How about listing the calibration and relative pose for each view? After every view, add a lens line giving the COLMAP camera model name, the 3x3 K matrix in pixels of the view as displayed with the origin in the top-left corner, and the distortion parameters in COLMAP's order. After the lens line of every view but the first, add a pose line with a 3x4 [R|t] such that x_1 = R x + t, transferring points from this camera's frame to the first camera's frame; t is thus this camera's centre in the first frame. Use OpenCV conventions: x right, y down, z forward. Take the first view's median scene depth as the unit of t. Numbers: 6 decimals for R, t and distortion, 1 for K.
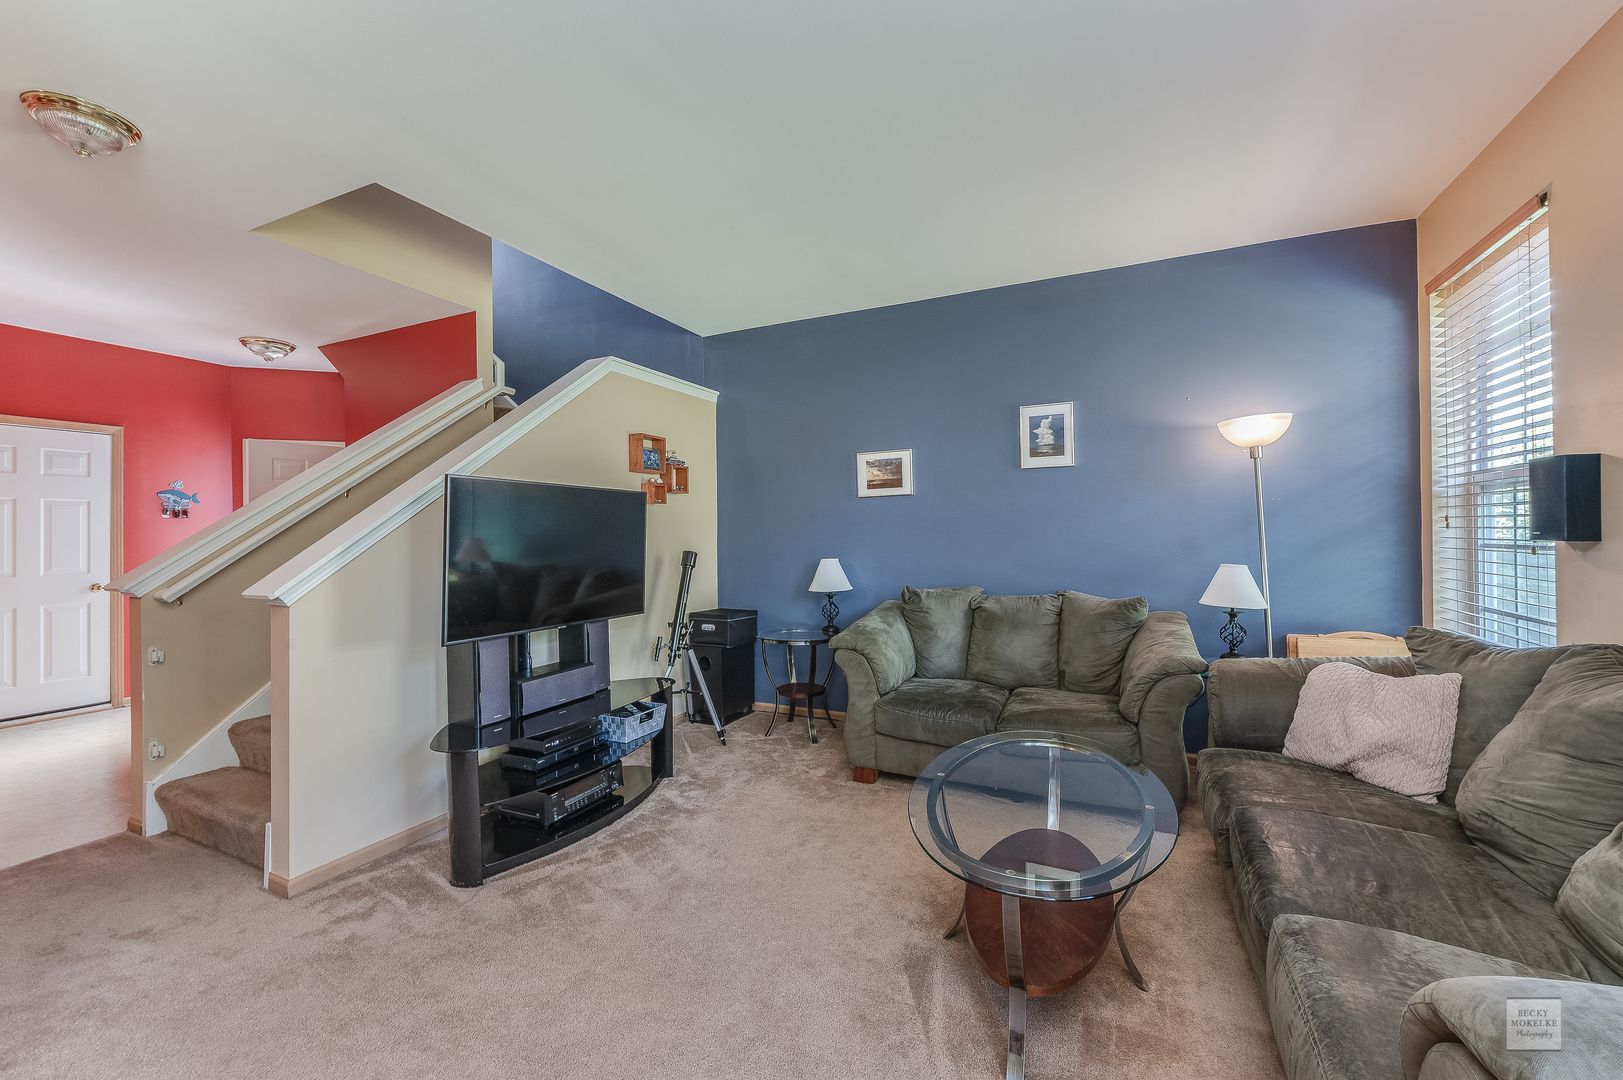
lens RADIAL K [[655.4, 0, 791.7], [0, 655.4, 512.6], [0, 0, 1]] dist [0.000647, -0.000163]
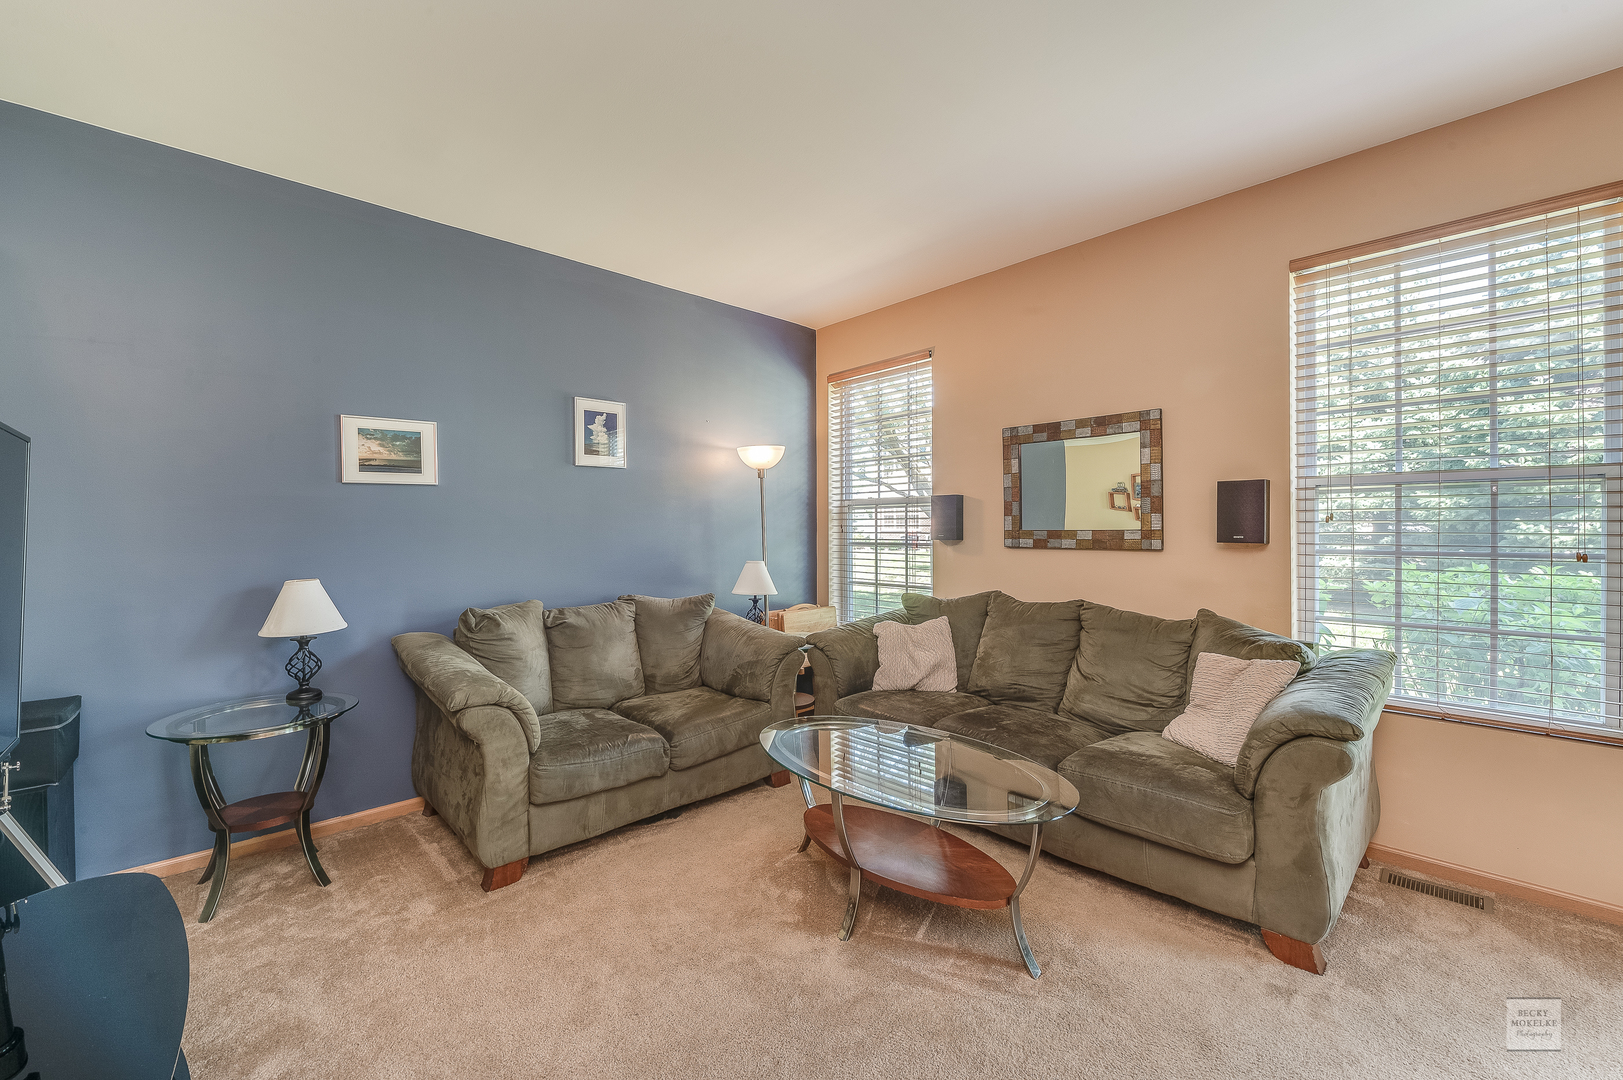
lens RADIAL K [[674.5, 0, 801.7], [0, 674.5, 517.0], [0, 0, 1]] dist [-0.004278, -0.002928]
pose [[0.338447, 0.024847, 0.940657, -0.419773], [-0.027534, 0.999485, -0.016495, 0.010704], [-0.940582, -0.020317, 0.338957, 0.393511]]
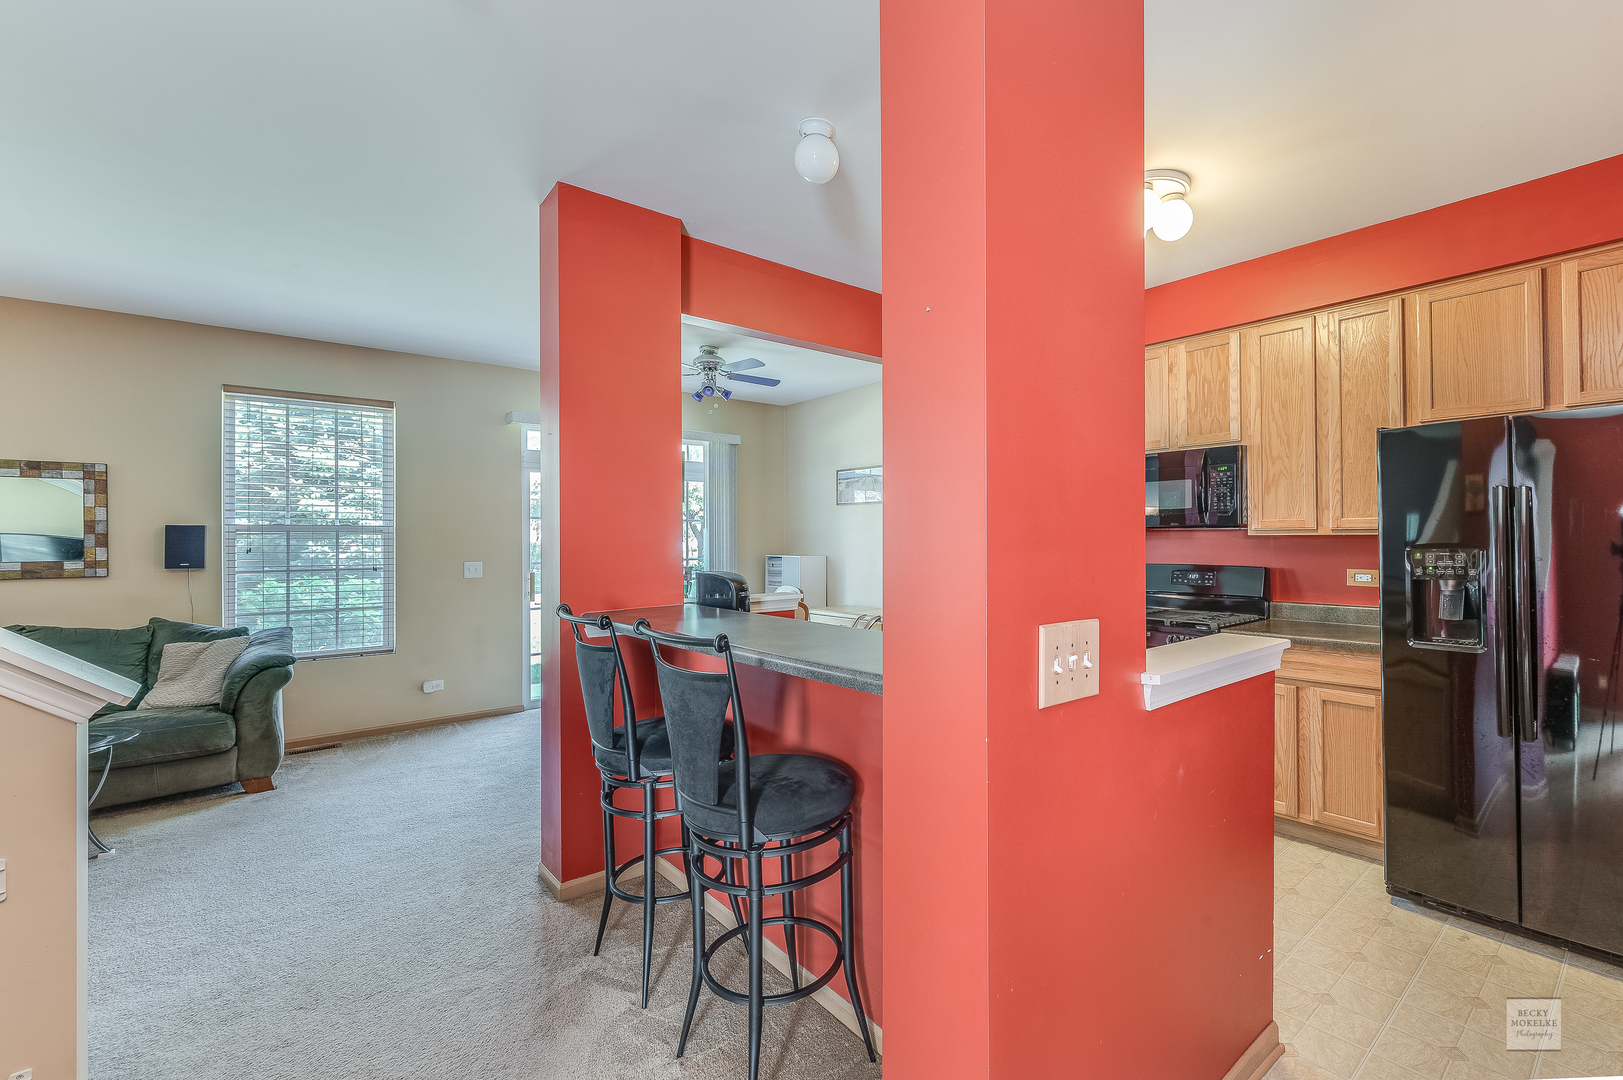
lens RADIAL K [[674.5, 0, 875.9], [0, 674.5, 543.5], [0, 0, 1]] dist [-0.004278, -0.002928]
pose [[-0.929606, 0.011965, 0.368360, -0.970775], [0.002826, 0.999675, -0.025339, 0.004249], [-0.368544, -0.022514, -0.929338, 0.773495]]
